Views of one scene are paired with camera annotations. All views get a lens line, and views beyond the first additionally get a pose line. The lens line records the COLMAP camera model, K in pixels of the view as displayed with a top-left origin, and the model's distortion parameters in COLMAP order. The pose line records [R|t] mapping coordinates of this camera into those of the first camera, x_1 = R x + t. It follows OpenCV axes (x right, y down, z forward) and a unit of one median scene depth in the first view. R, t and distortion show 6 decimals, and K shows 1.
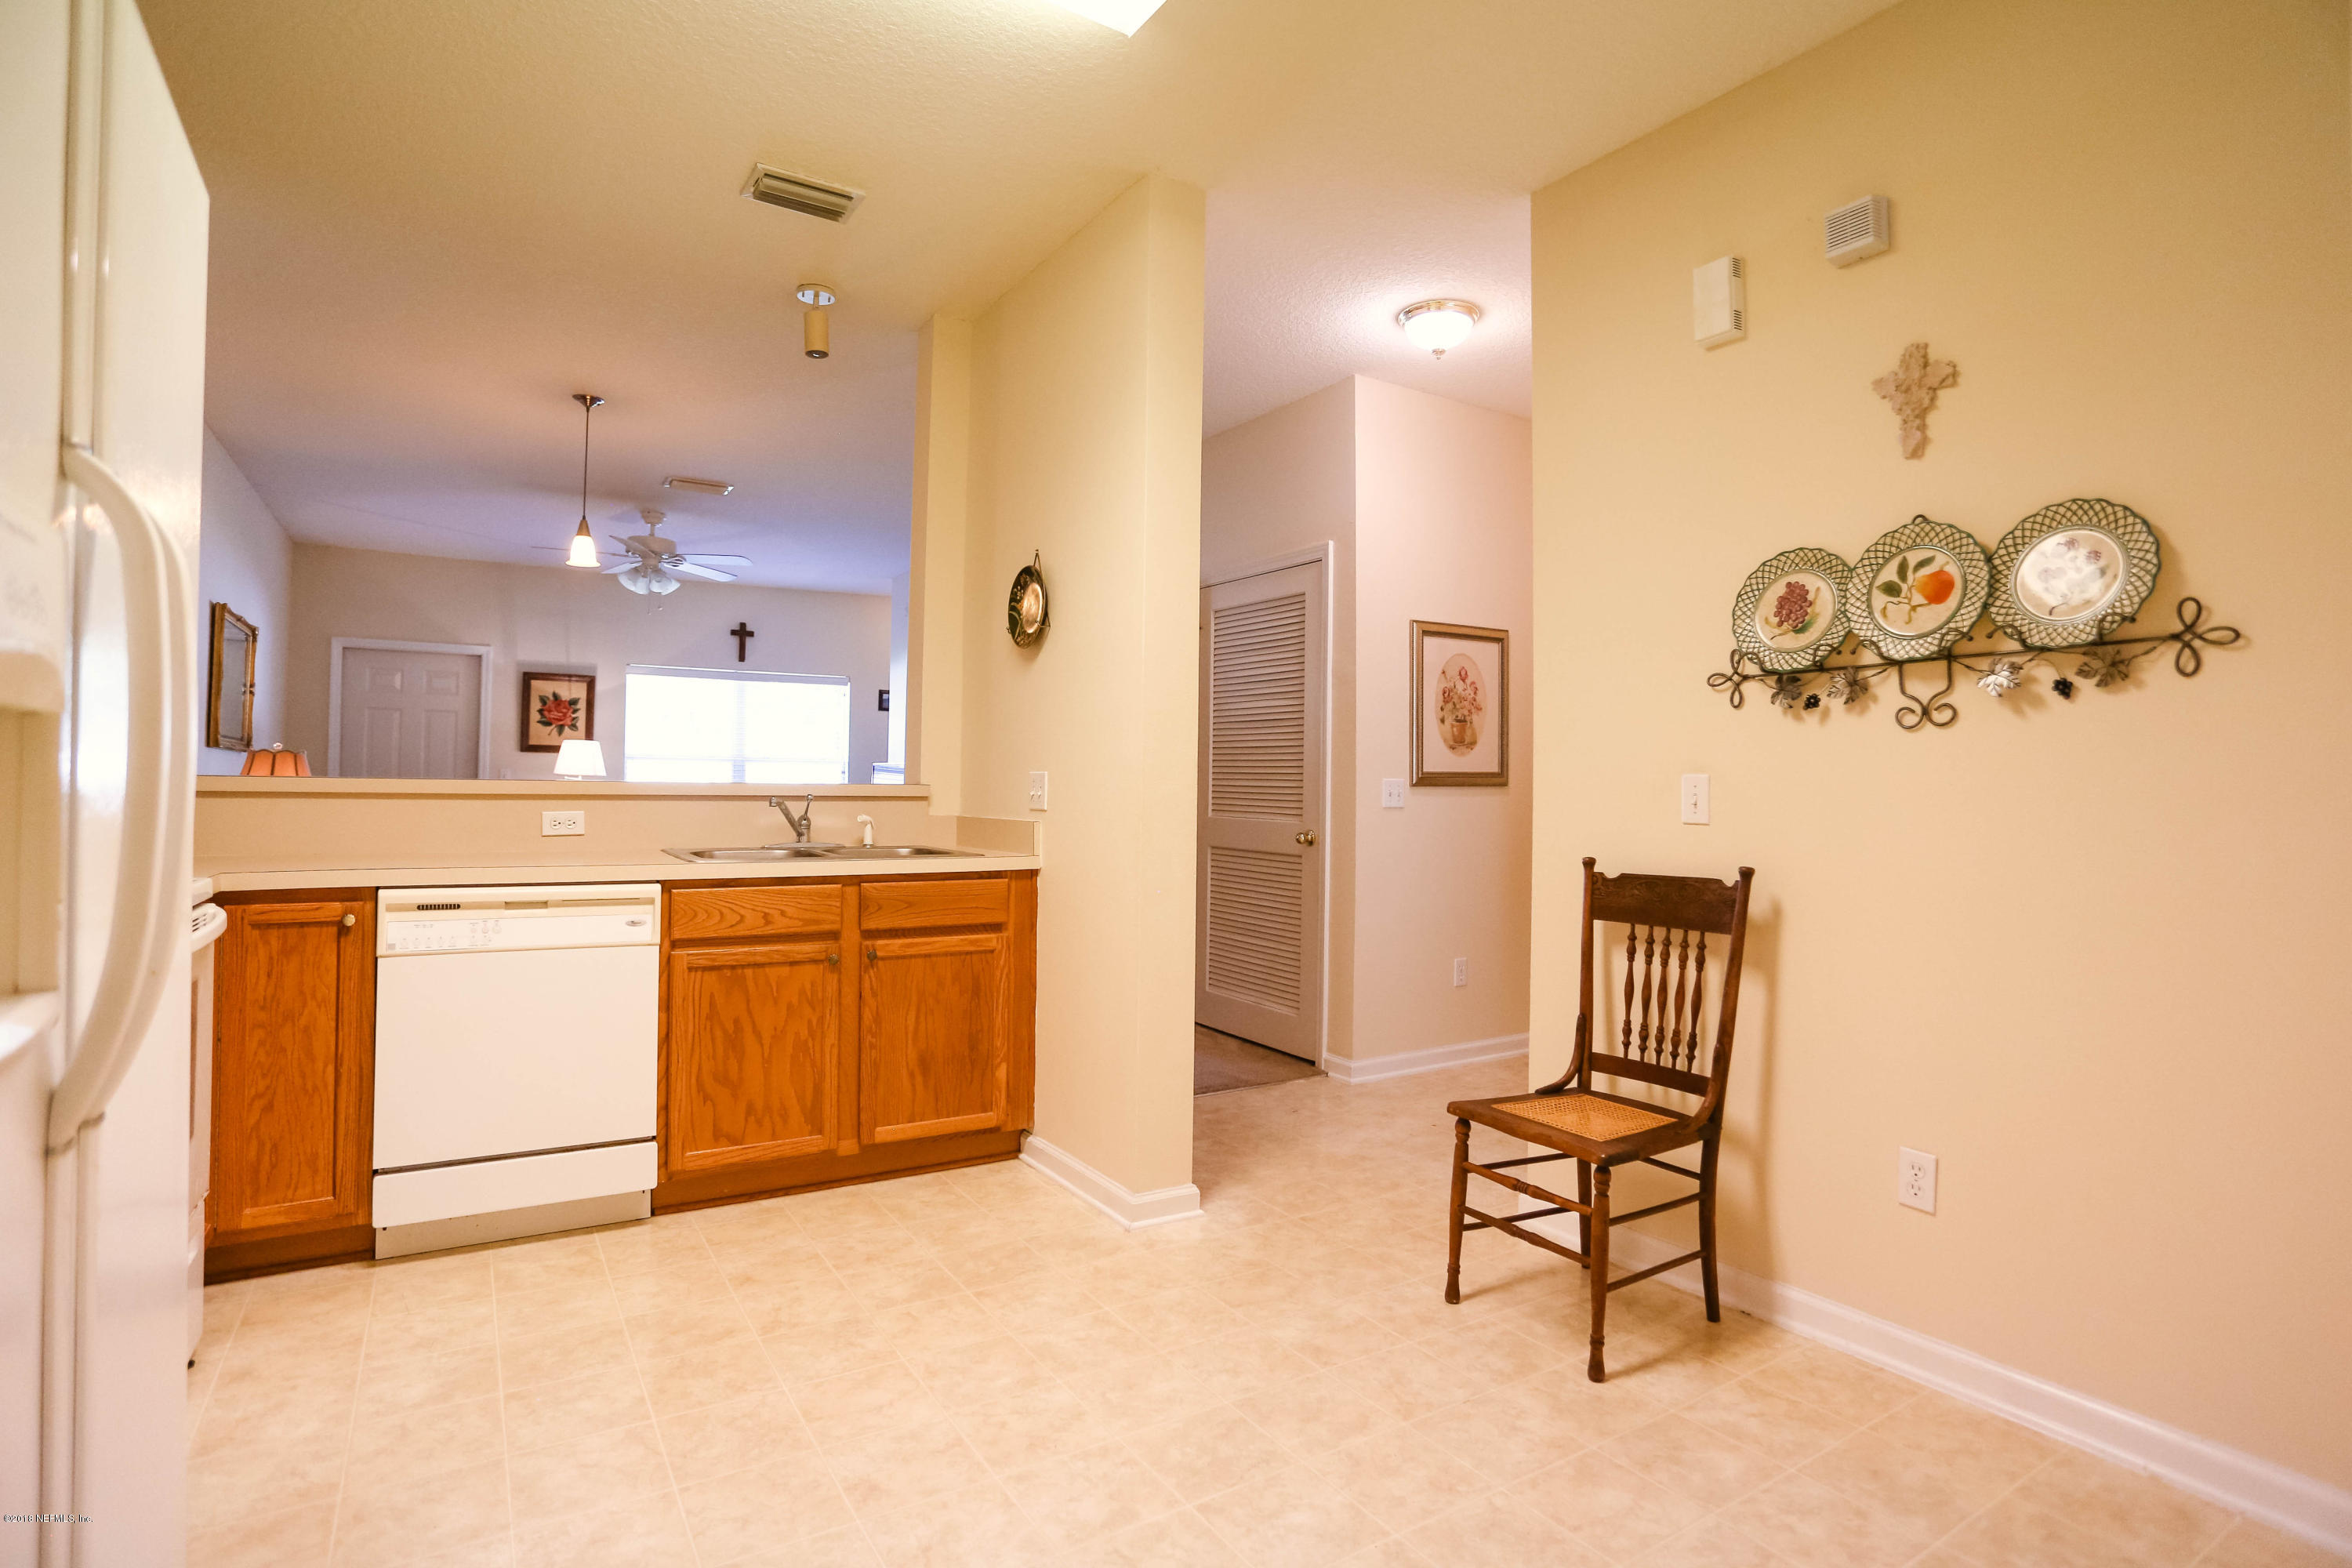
lens RADIAL K [[1162.7, 0, 1187.4], [0, 1162.7, 778.2], [0, 0, 1]] dist [-0.037979, 0.003572]
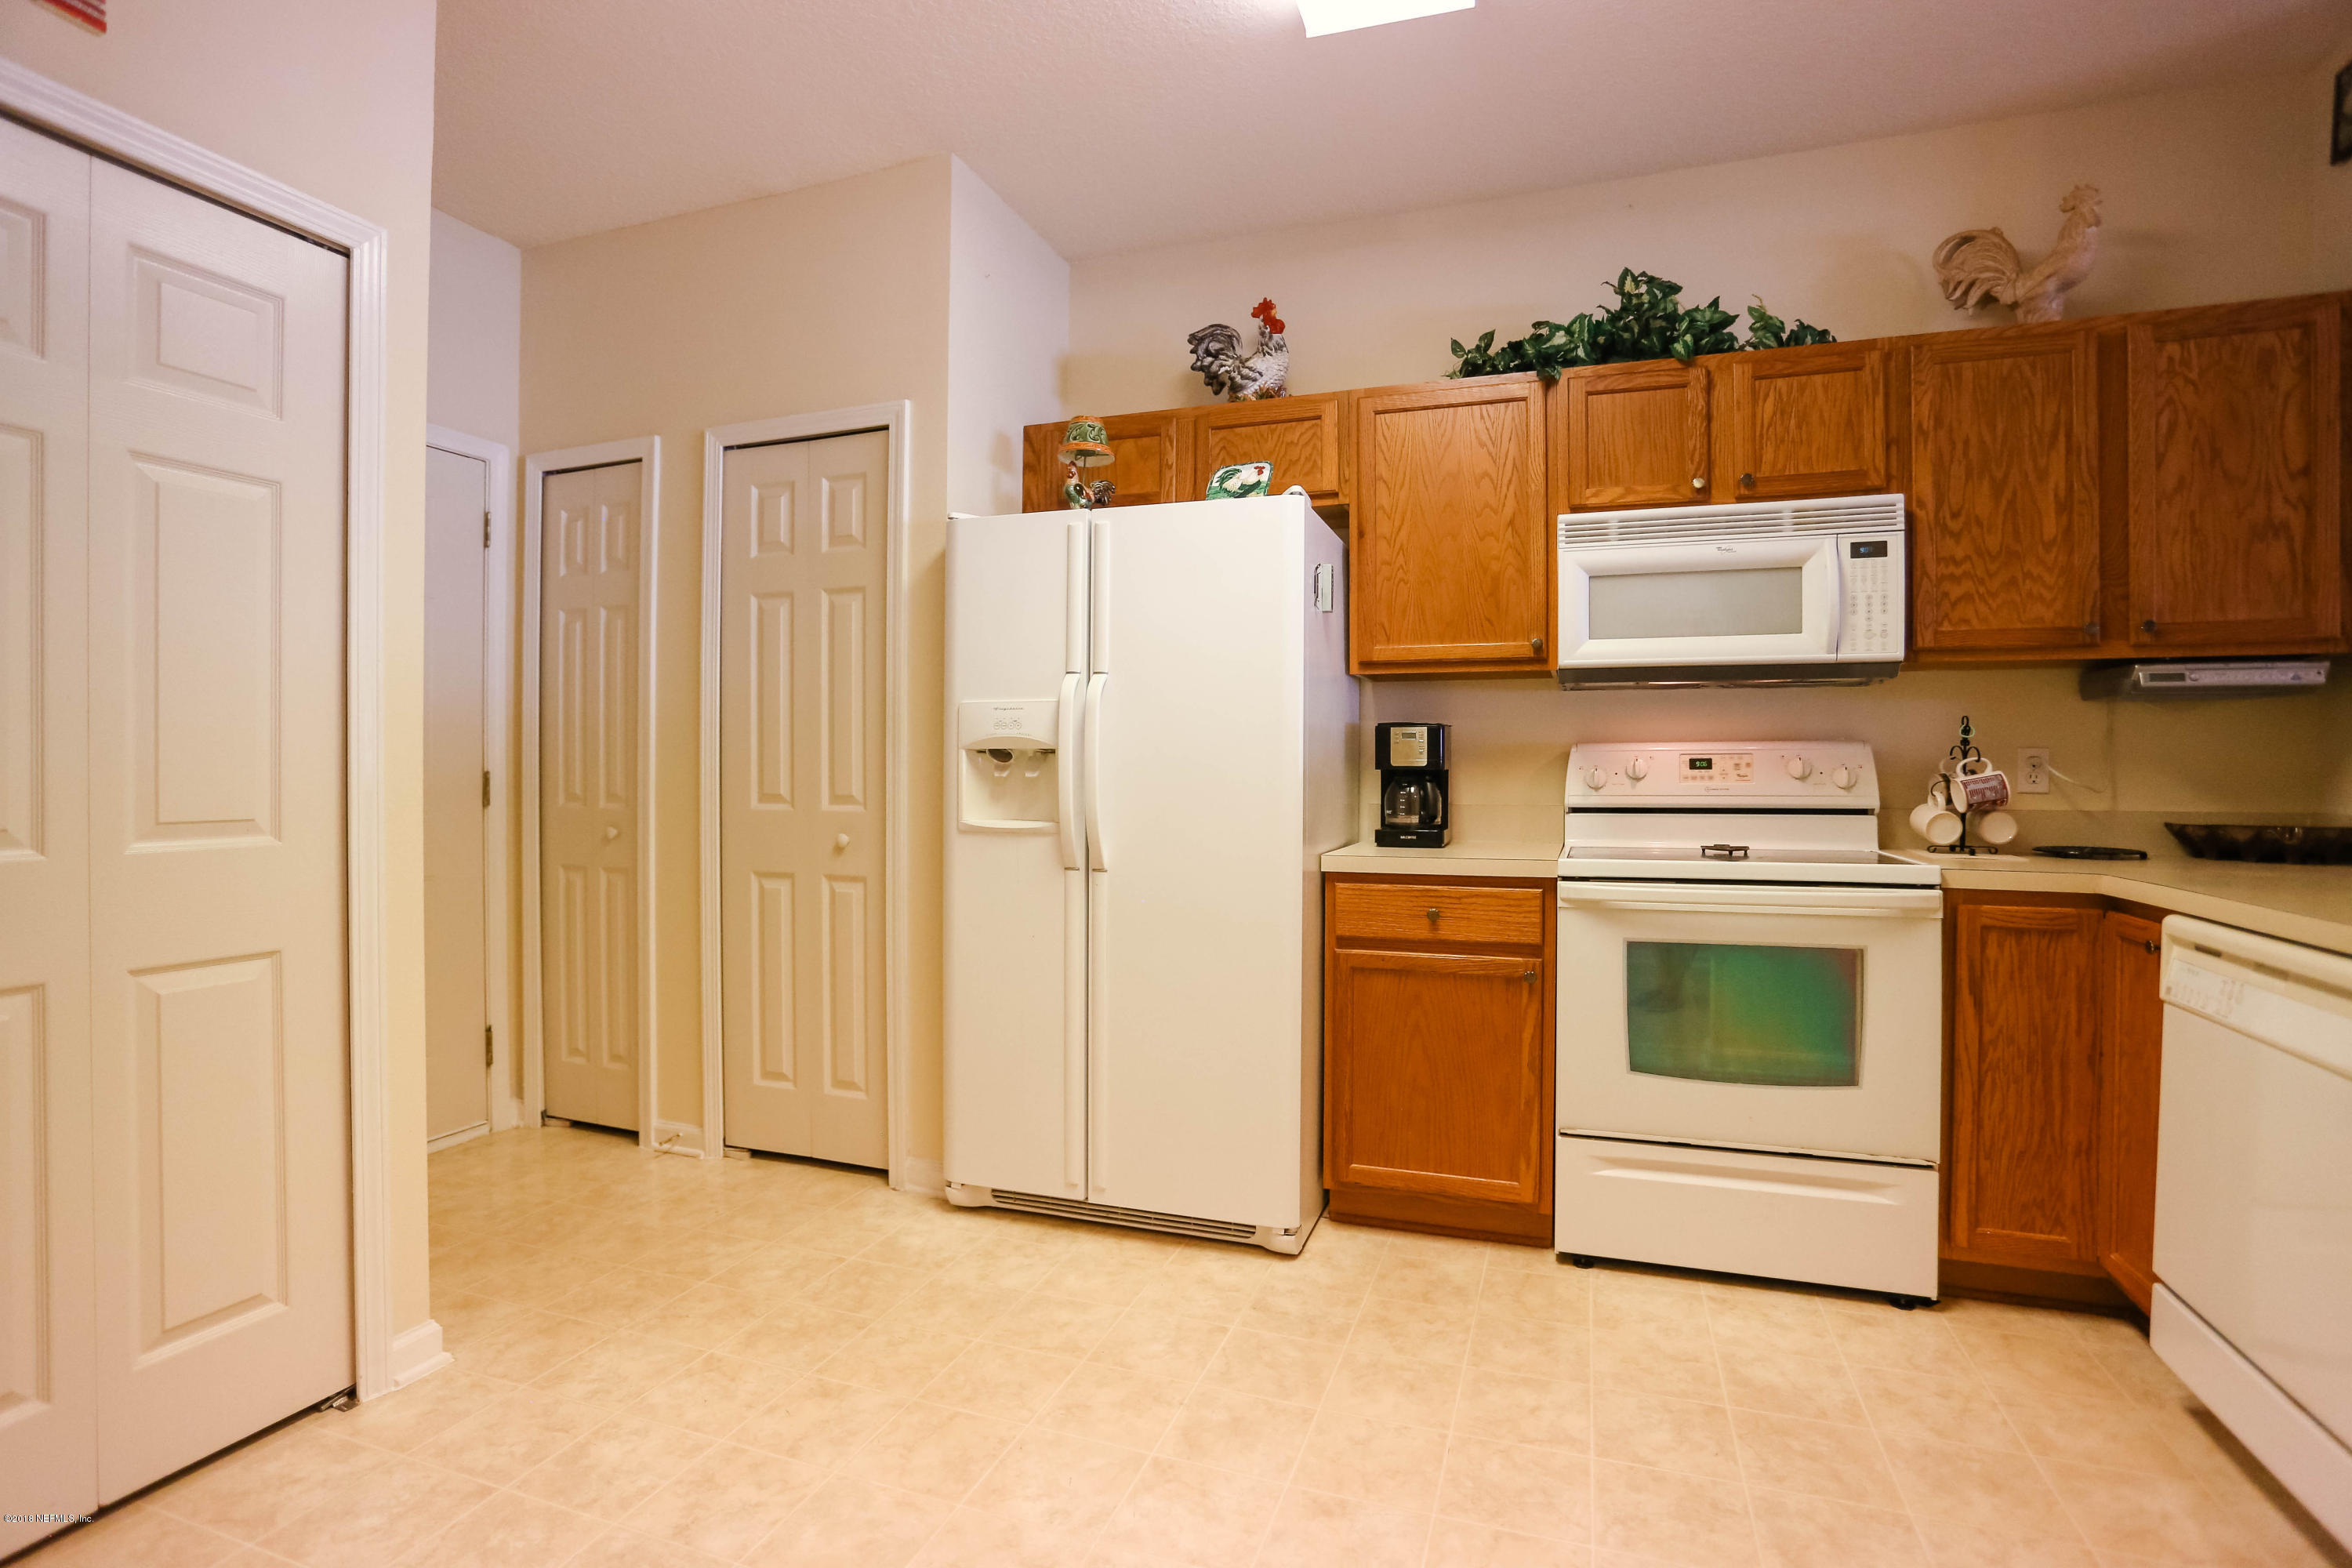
lens RADIAL K [[1162.7, 0, 1185.7], [0, 1162.7, 775.1], [0, 0, 1]] dist [-0.037979, 0.003572]
pose [[-0.780029, -0.010582, -0.625654, 0.339566], [-0.019791, 0.999774, 0.007764, 0.011499], [0.625431, 0.018438, -0.780062, 1.381774]]
